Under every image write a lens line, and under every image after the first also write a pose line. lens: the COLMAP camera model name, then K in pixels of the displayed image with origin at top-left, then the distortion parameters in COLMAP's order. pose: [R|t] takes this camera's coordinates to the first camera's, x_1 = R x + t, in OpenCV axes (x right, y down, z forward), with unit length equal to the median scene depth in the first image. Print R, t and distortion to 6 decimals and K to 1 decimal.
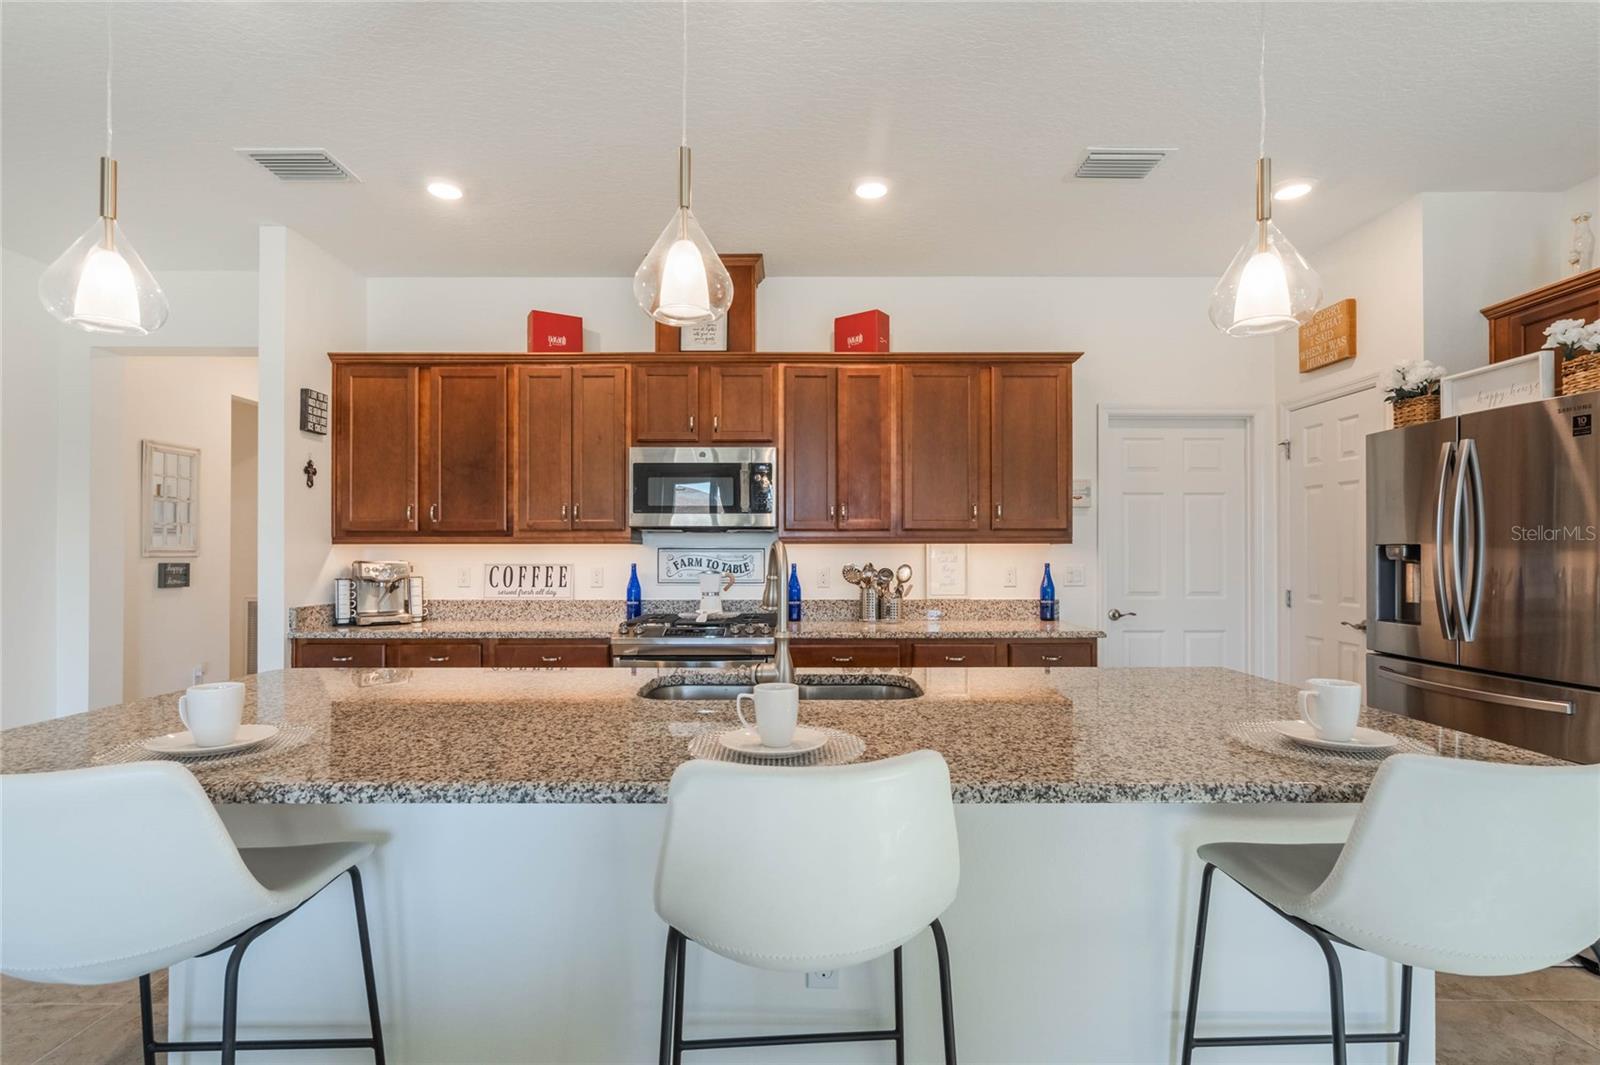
lens RADIAL K [[748.8, 0, 795.9], [0, 748.8, 544.2], [0, 0, 1]] dist [-0.002331, -0.000203]
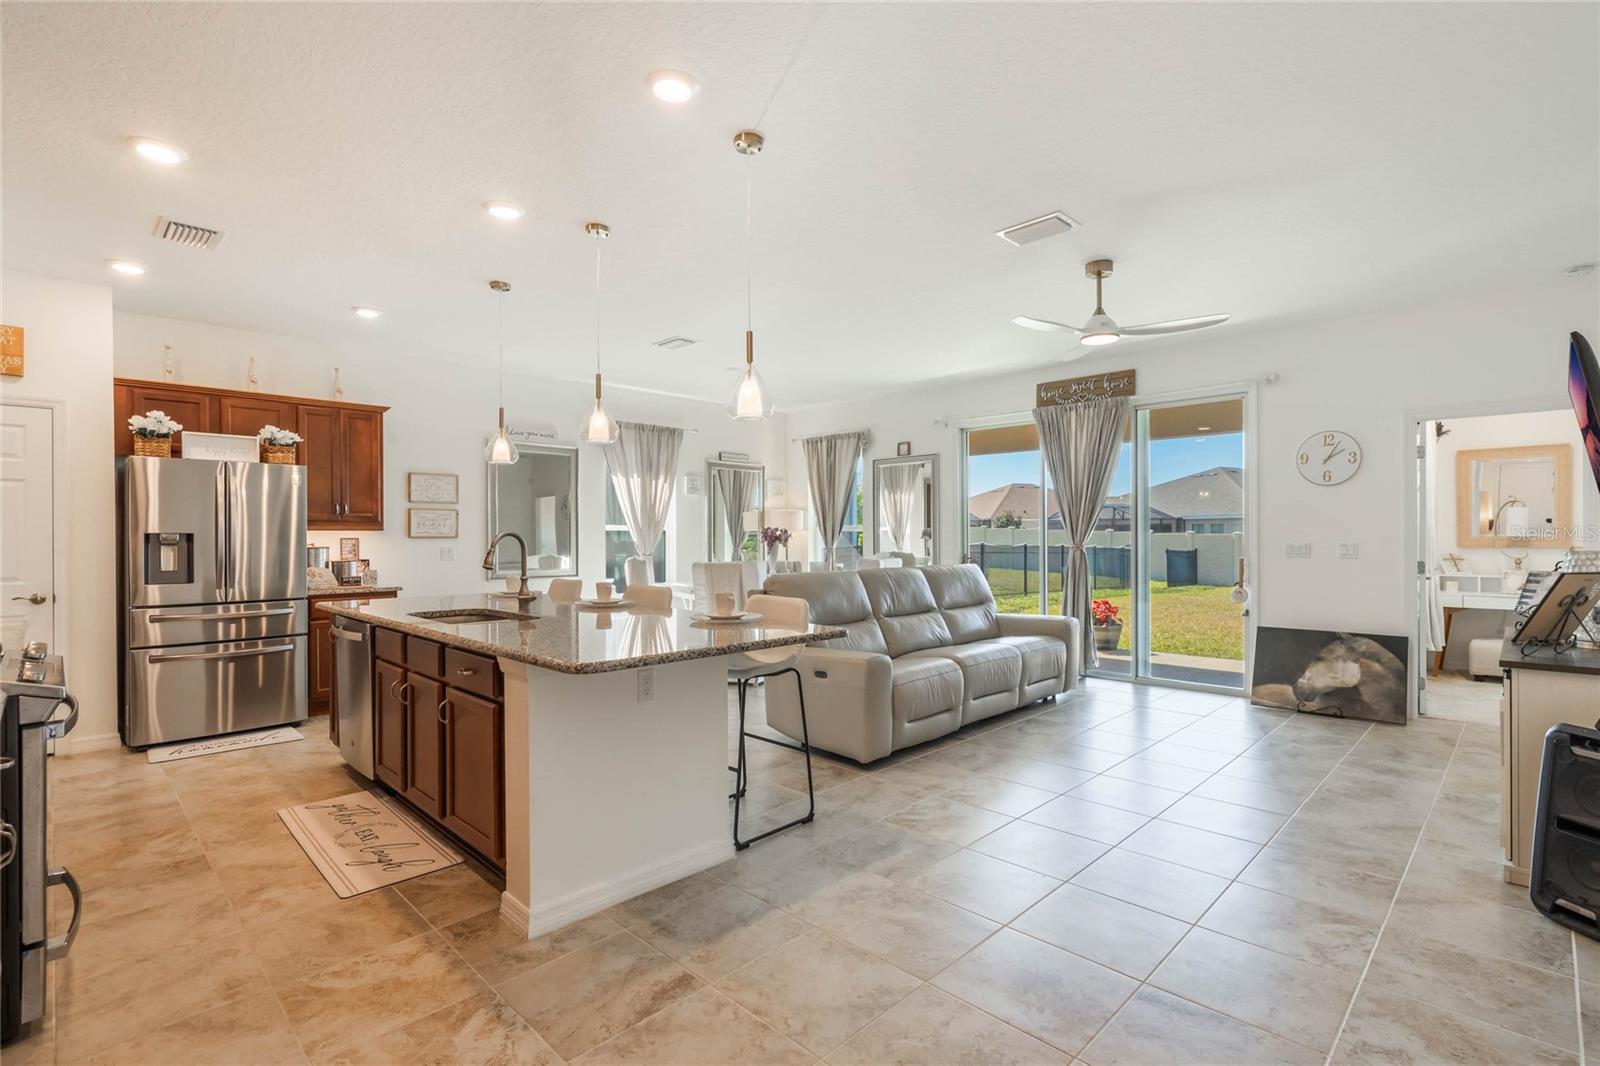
lens RADIAL K [[750.2, 0, 803.8], [0, 750.2, 533.3], [0, 0, 1]] dist [-0.013114, 0.006634]
pose [[-0.711034, 0.004938, 0.703140, -0.915865], [-0.004155, 0.999928, -0.011223, 0.009540], [-0.703145, -0.010901, -0.710963, 0.877596]]
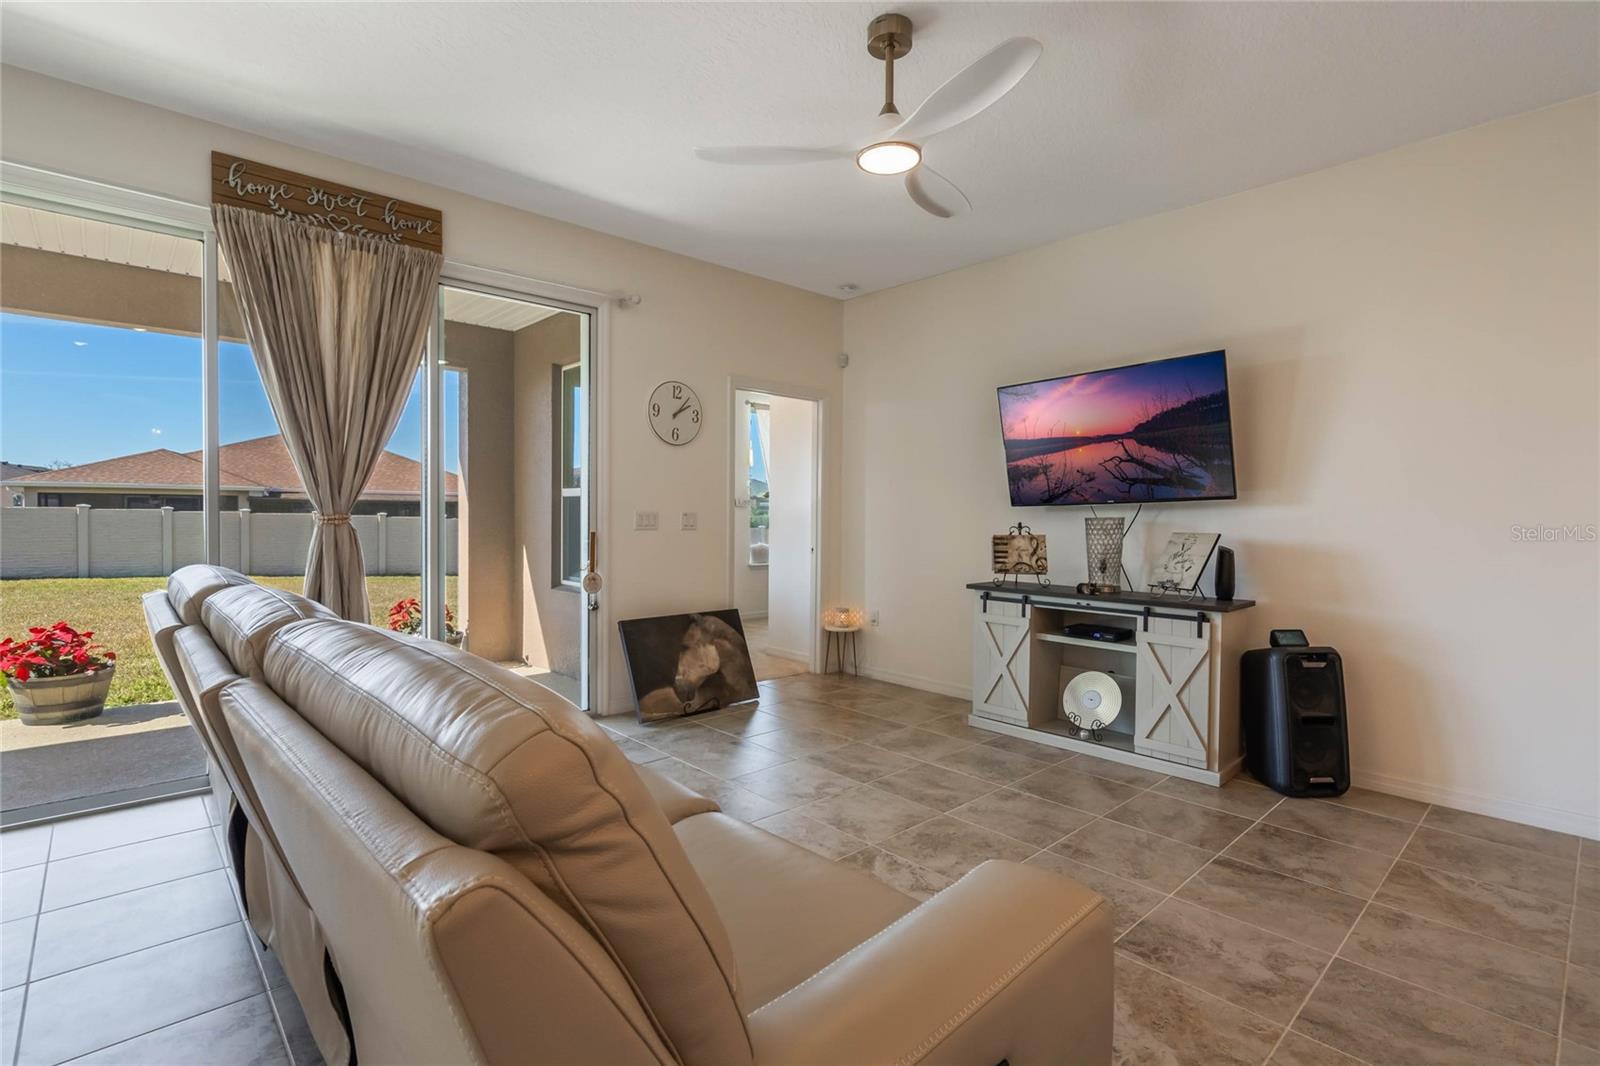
lens RADIAL K [[750.2, 0, 803.8], [0, 750.2, 533.3], [0, 0, 1]] dist [-0.013114, 0.006634]
pose [[-0.733559, 0.010283, -0.679548, 0.039302], [-0.002052, 0.999847, 0.017345, 0.020576], [0.679623, 0.014118, -0.733426, 0.217993]]
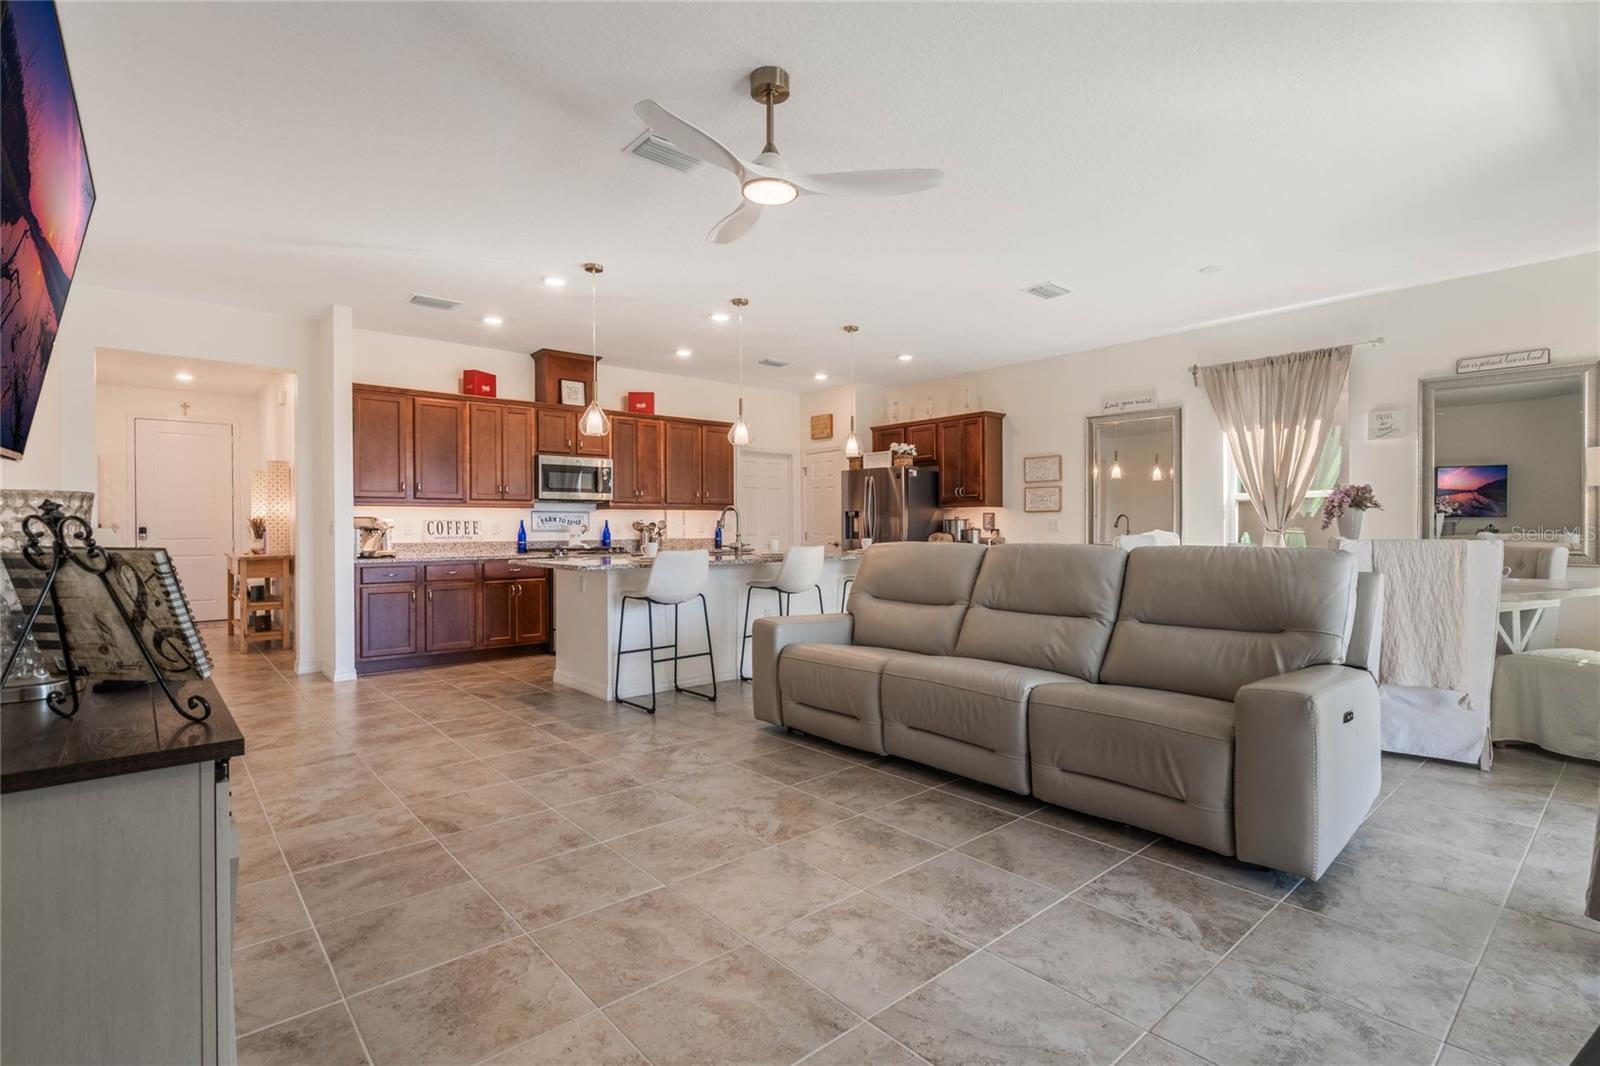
lens RADIAL K [[755.1, 0, 803.8], [0, 755.1, 530.7], [0, 0, 1]] dist [-0.003850, -0.000003]
pose [[0.754657, -0.007227, 0.656080, -0.909023], [-0.001217, 0.999922, 0.012415, 0.029862], [-0.656119, -0.010168, 0.754589, -0.782484]]
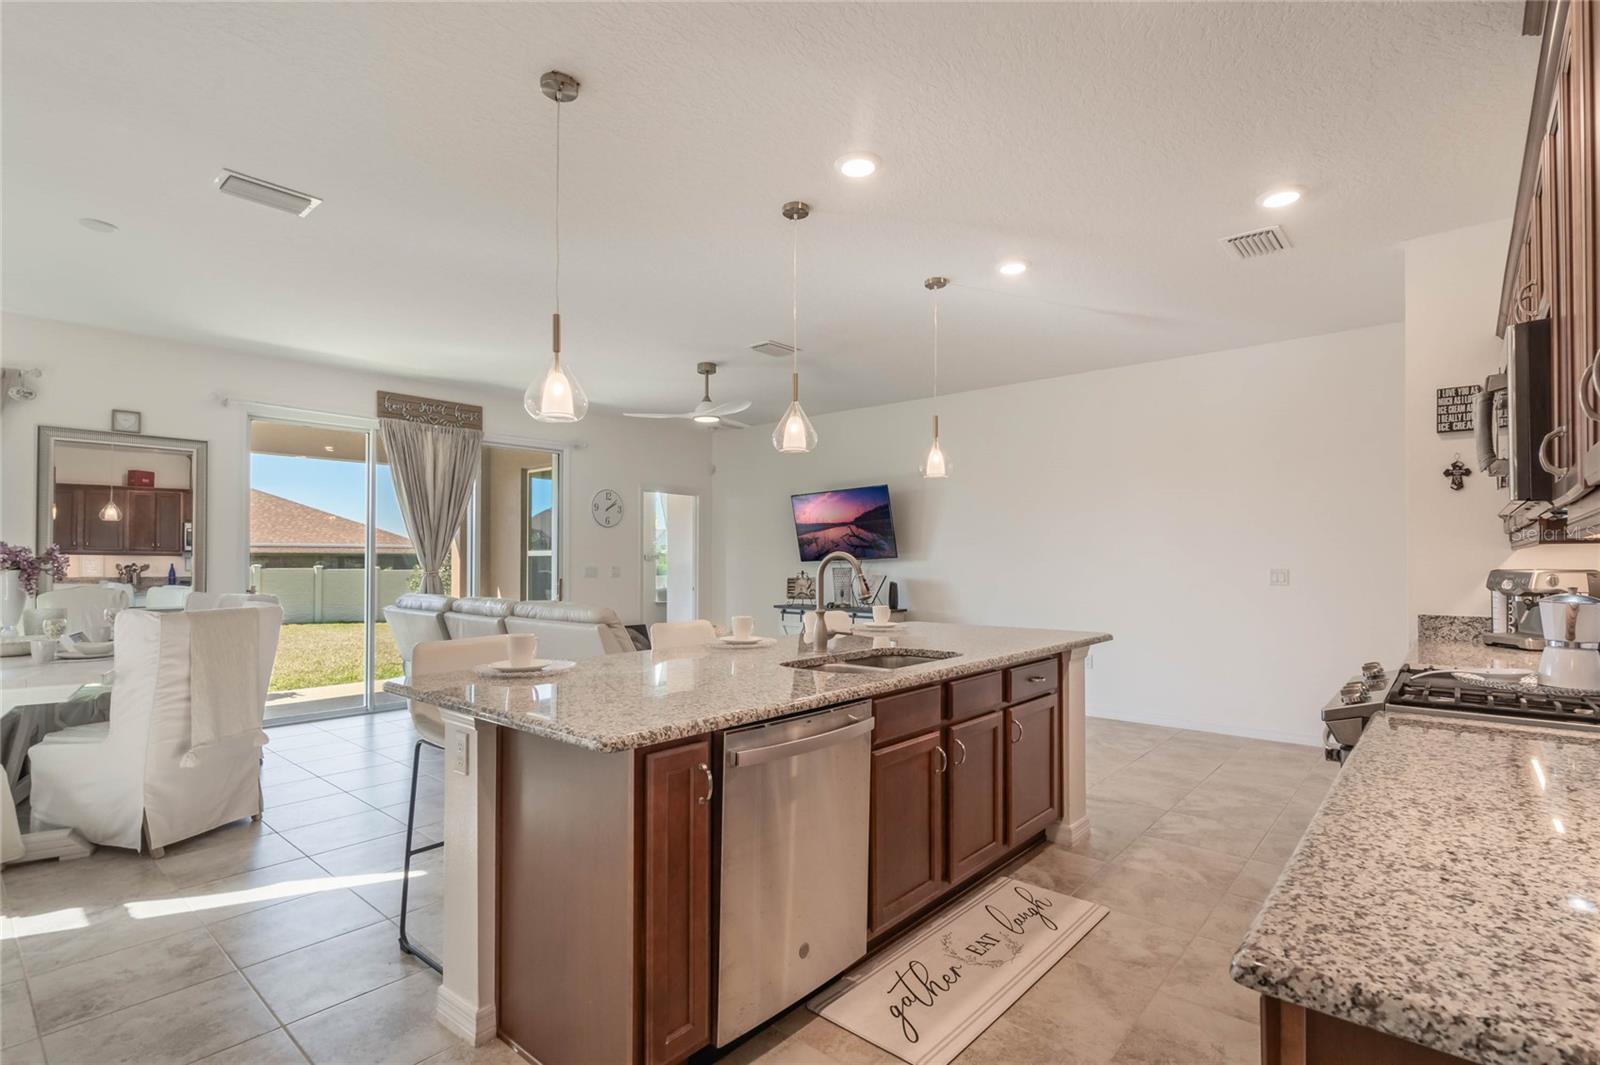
lens RADIAL K [[752.5, 0, 793.4], [0, 752.5, 554.2], [0, 0, 1]] dist [-0.009869, 0.000392]
pose [[-0.663678, -0.006866, -0.747987, 0.570646], [0.008169, 0.999832, -0.016425, 0.012477], [0.747974, -0.017011, -0.663510, 0.934989]]
